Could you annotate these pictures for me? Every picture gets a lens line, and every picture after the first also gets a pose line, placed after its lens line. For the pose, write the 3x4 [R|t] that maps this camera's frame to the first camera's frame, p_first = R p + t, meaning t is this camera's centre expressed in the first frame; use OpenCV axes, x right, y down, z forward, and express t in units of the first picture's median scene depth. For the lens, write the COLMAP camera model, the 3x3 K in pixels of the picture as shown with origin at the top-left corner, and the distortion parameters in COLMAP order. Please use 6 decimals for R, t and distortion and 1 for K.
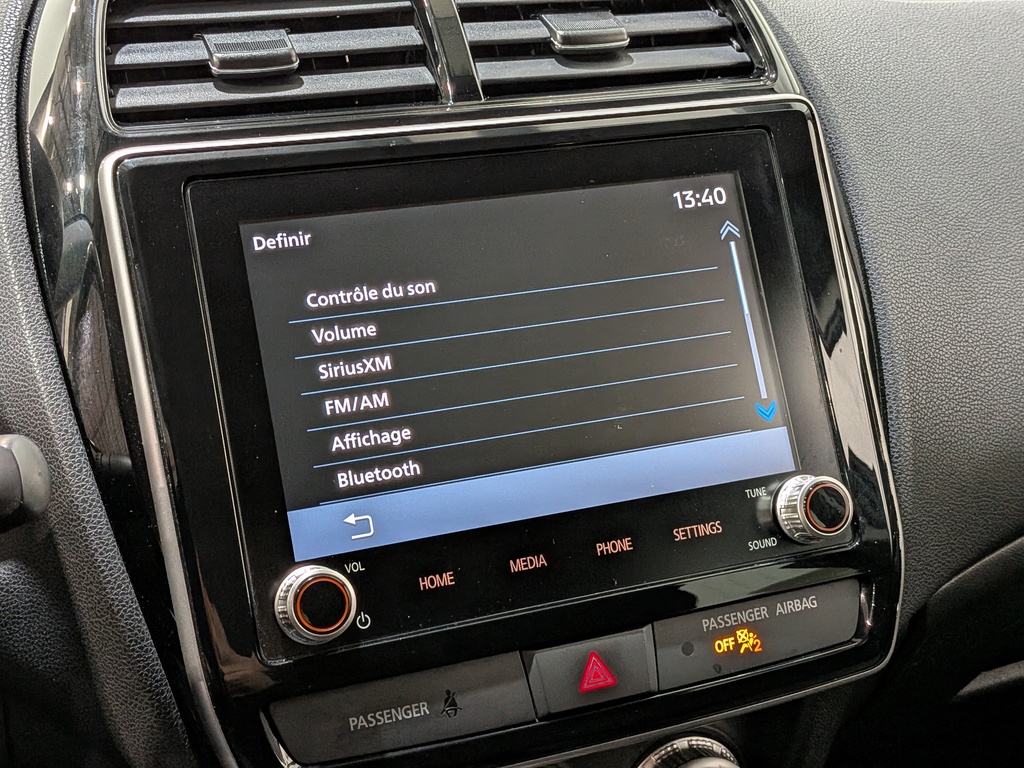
lens RADIAL K [[1484.7, 0, 482.9], [0, 1484.7, 356.3], [0, 0, 1]] dist [0.103035, -0.229233]
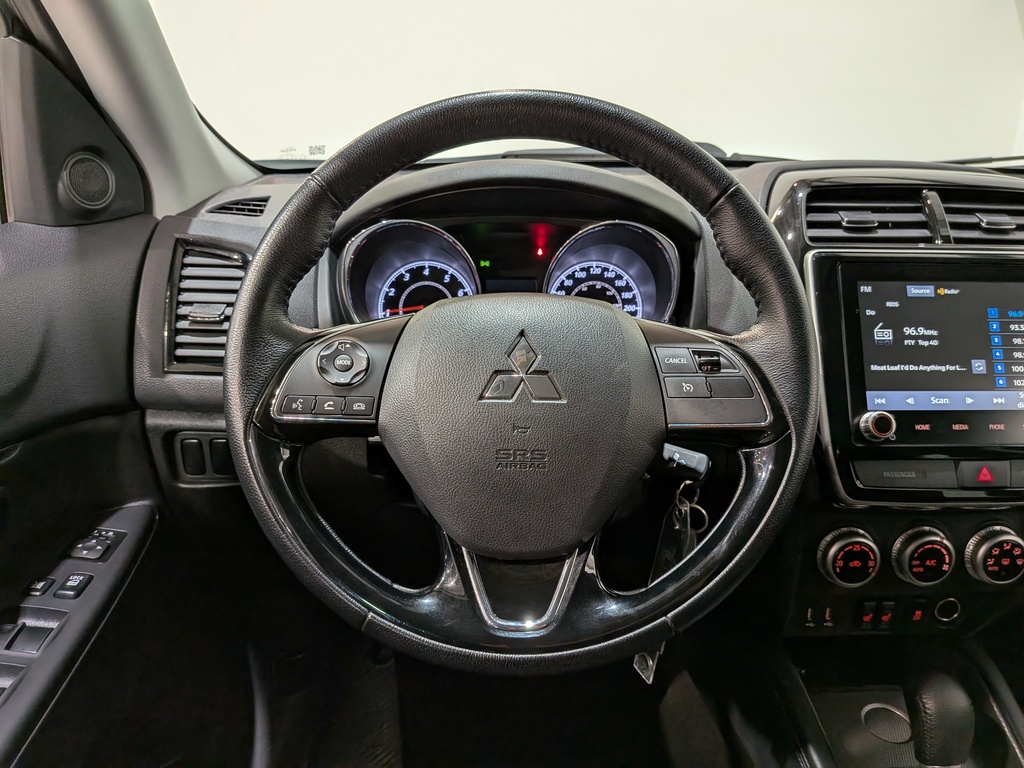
lens RADIAL K [[738.8, 0, 530.9], [0, 738.8, 390.4], [0, 0, 1]] dist [0.033859, -0.093085]
pose [[0.940501, 0.123384, -0.316598, -0.255294], [-0.129835, 0.991535, 0.000727, 0.167314], [0.314008, 0.040421, 0.948560, -0.388337]]
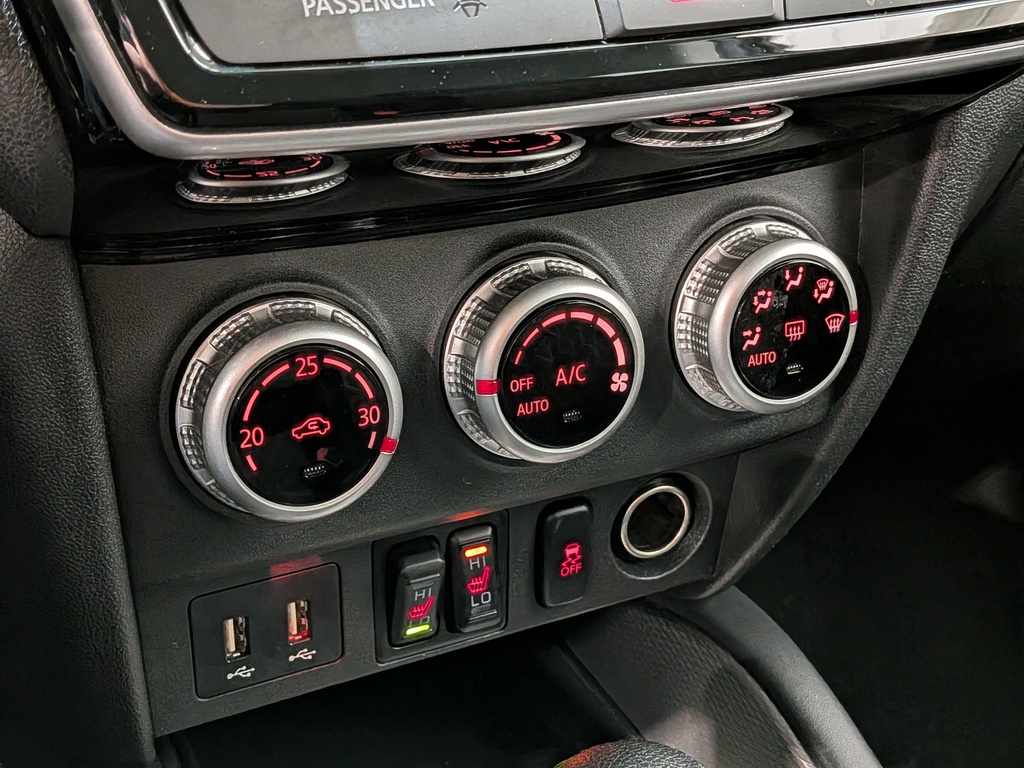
lens RADIAL K [[1506.7, 0, 534.2], [0, 1506.7, 380.8], [0, 0, 1]] dist [0.109019, -0.065055]
pose [[0.993992, -0.020334, 0.107544, -0.061019], [0.009821, 0.995197, 0.097396, 0.311161], [-0.109008, -0.095755, 0.989418, 0.354876]]
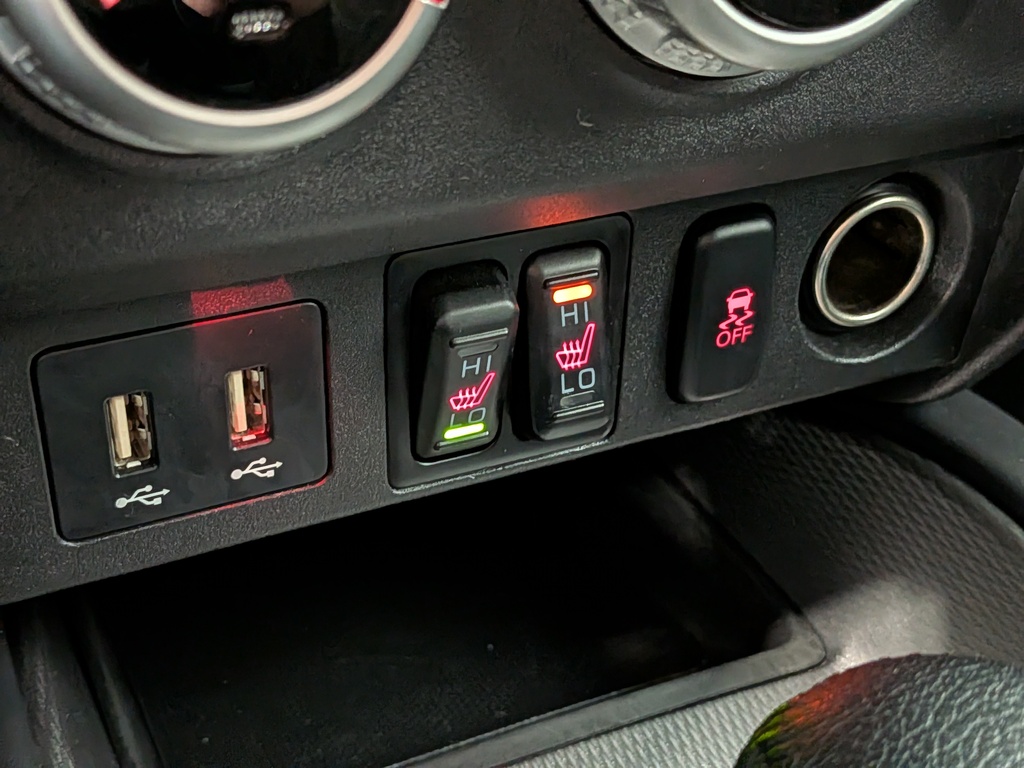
lens RADIAL K [[1586.4, 0, 512.0], [0, 1586.4, 384.0], [0, 0, 1]] dist [0.037433, -0.008048]
pose [[0.996011, -0.007260, 0.088939, -0.067183], [-0.011095, 0.978874, 0.204162, 0.426418], [-0.088543, -0.204334, 0.974889, 0.740648]]
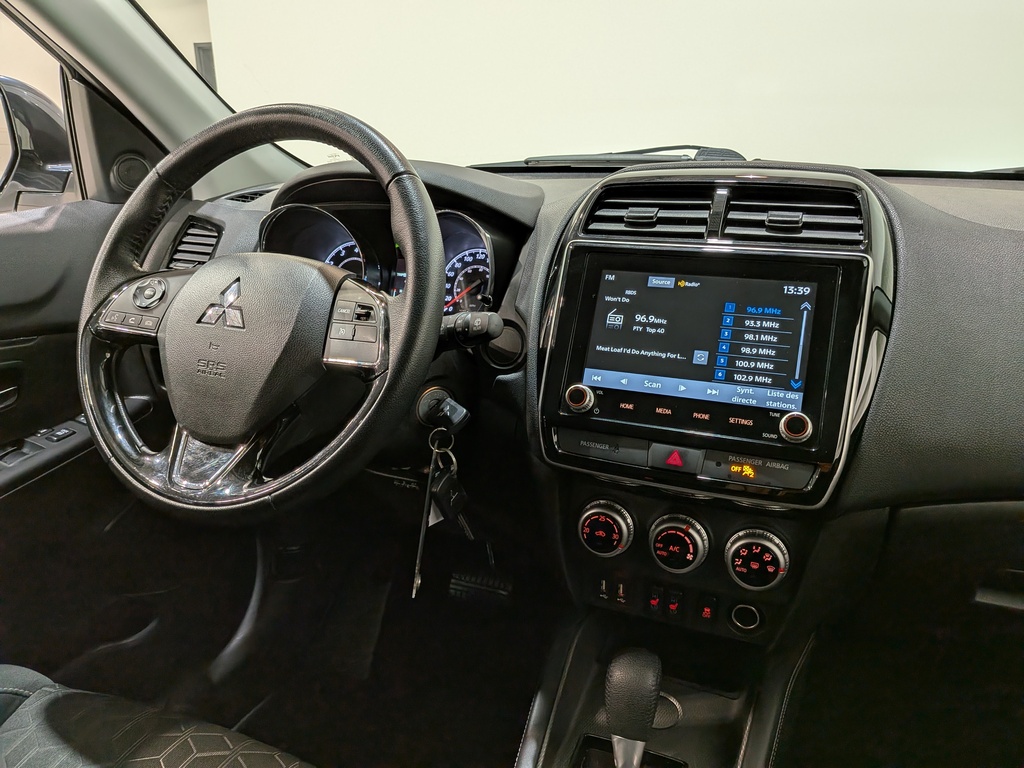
lens RADIAL K [[737.2, 0, 512.0], [0, 737.2, 384.0], [0, 0, 1]] dist [0.042645, -0.003931]
pose [[0.721720, 0.218516, -0.656788, 0.663450], [-0.245103, 0.968061, 0.052744, 0.088387], [0.647337, 0.122914, 0.752228, -0.146122]]
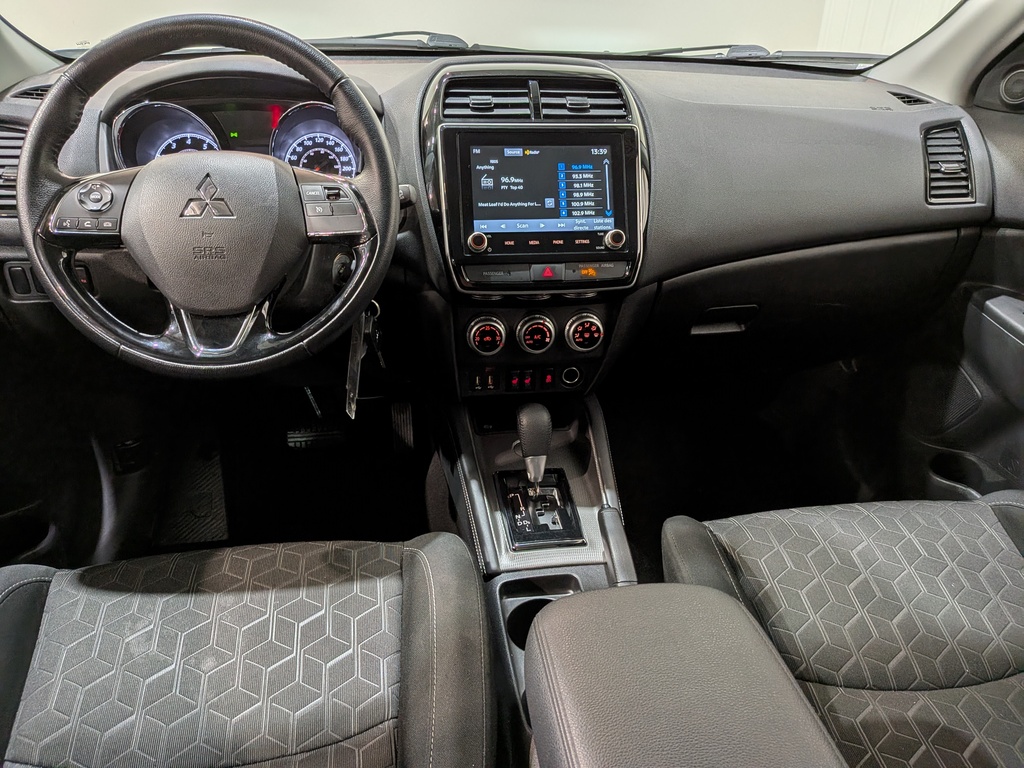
lens RADIAL K [[719.5, 0, 513.4], [0, 719.5, 396.2], [0, 0, 1]] dist [0.074621, -0.141156]
pose [[0.974378, 0.131689, -0.182334, 0.367469], [-0.105303, 0.983434, 0.147545, 0.256551], [0.198744, -0.124564, 0.972103, -0.879760]]
